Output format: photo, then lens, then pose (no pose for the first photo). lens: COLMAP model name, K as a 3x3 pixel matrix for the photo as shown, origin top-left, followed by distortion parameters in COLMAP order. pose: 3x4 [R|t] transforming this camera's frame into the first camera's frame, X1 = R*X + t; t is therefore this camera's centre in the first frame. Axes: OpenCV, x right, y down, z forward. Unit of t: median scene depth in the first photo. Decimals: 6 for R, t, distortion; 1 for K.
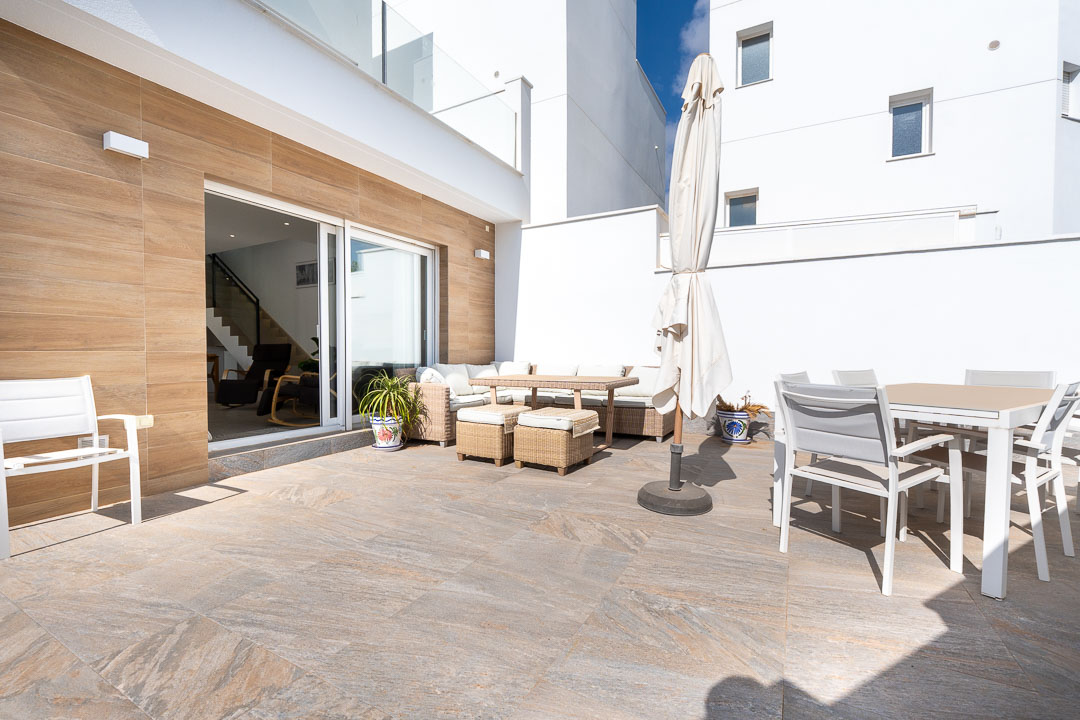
lens RADIAL K [[461.3, 0, 536.6], [0, 461.3, 361.6], [0, 0, 1]] dist [-0.002098, -0.000074]
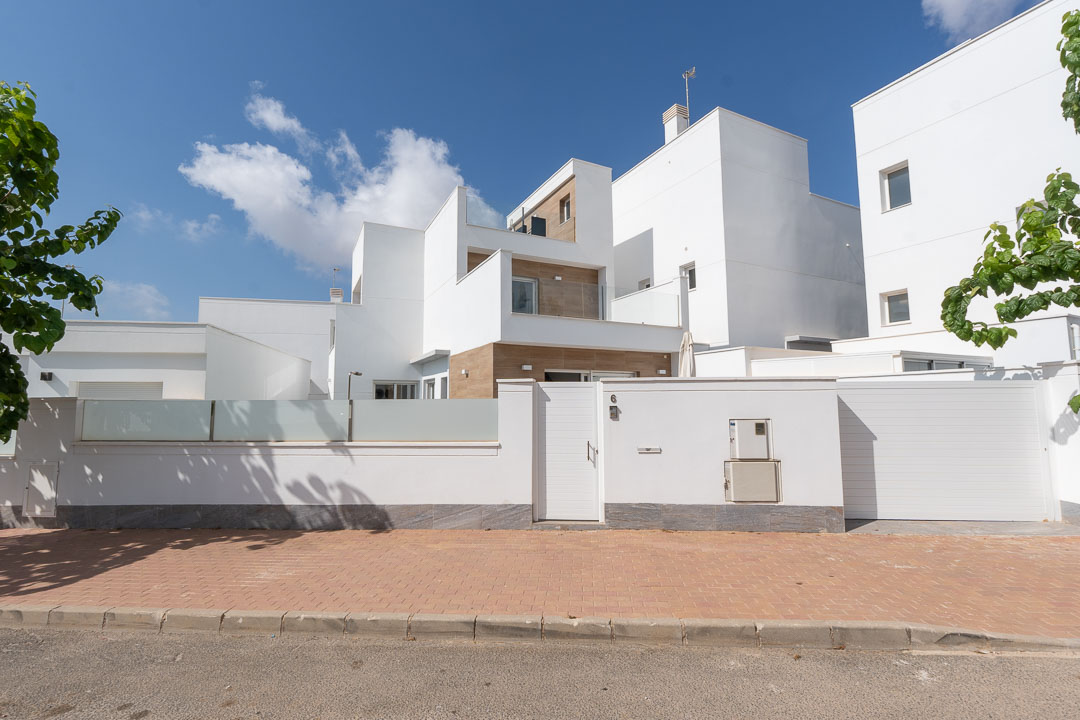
lens RADIAL K [[461.3, 0, 536.6], [0, 461.3, 361.6], [0, 0, 1]] dist [-0.002098, -0.000074]
pose [[0.812882, -0.057064, -0.579626, 0.770348], [-0.005738, 0.994356, -0.105942, -0.091829], [0.582400, 0.089444, 0.807966, -1.146222]]
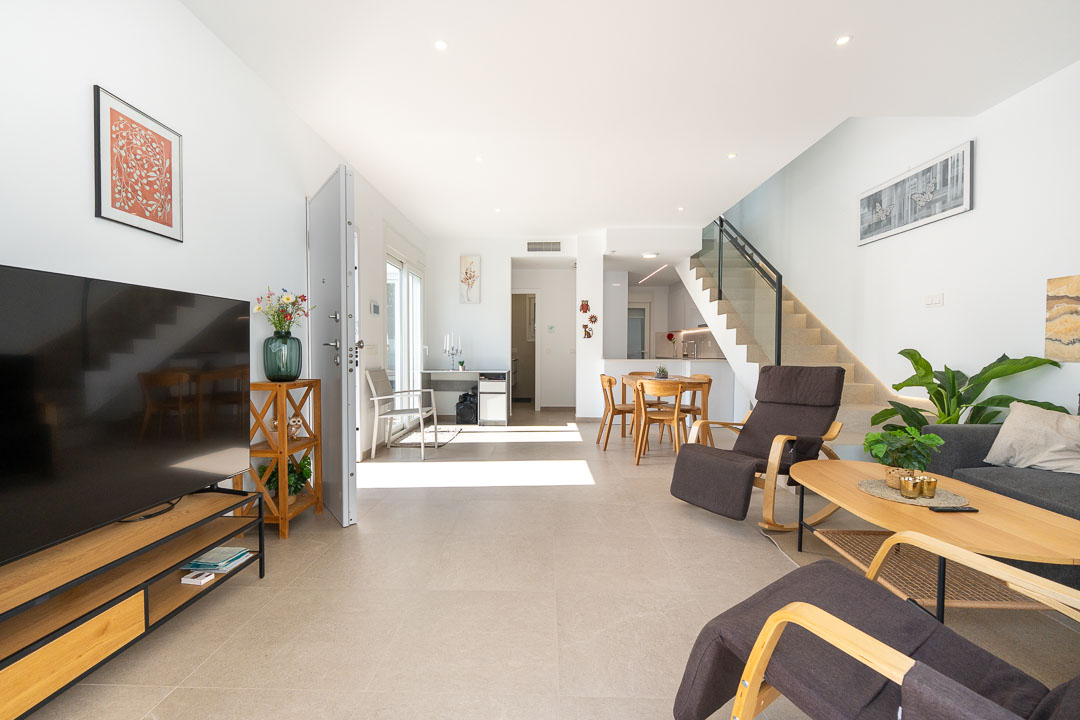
lens RADIAL K [[458.6, 0, 540.0], [0, 458.6, 360.0], [0, 0, 1]] dist [0.001995, 0.000226]
pose [[0.478063, 0.021512, -0.878062, -0.254826], [-0.026869, 0.999590, 0.009861, -0.034079], [0.877915, 0.018878, 0.478445, 0.475668]]
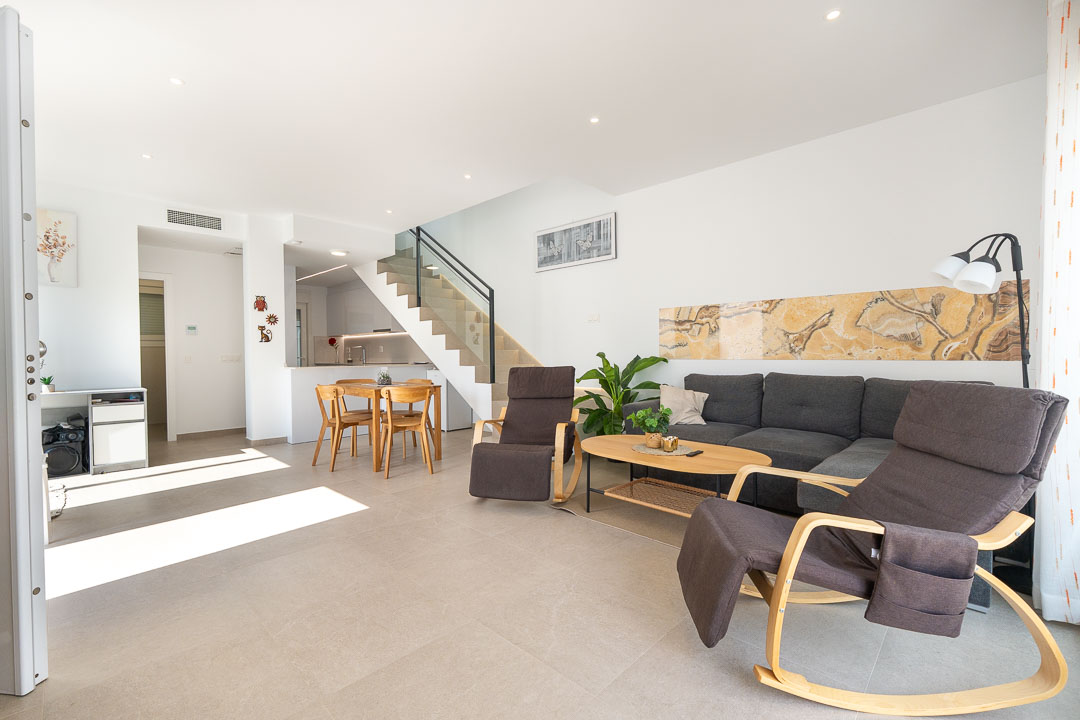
lens RADIAL K [[461.3, 0, 536.6], [0, 461.3, 361.6], [0, 0, 1]] dist [-0.002098, -0.000074]
pose [[0.966793, -0.004421, -0.255521, -0.365178], [0.001802, 0.999943, -0.010483, -0.031526], [0.255553, 0.009674, 0.966747, 0.399283]]
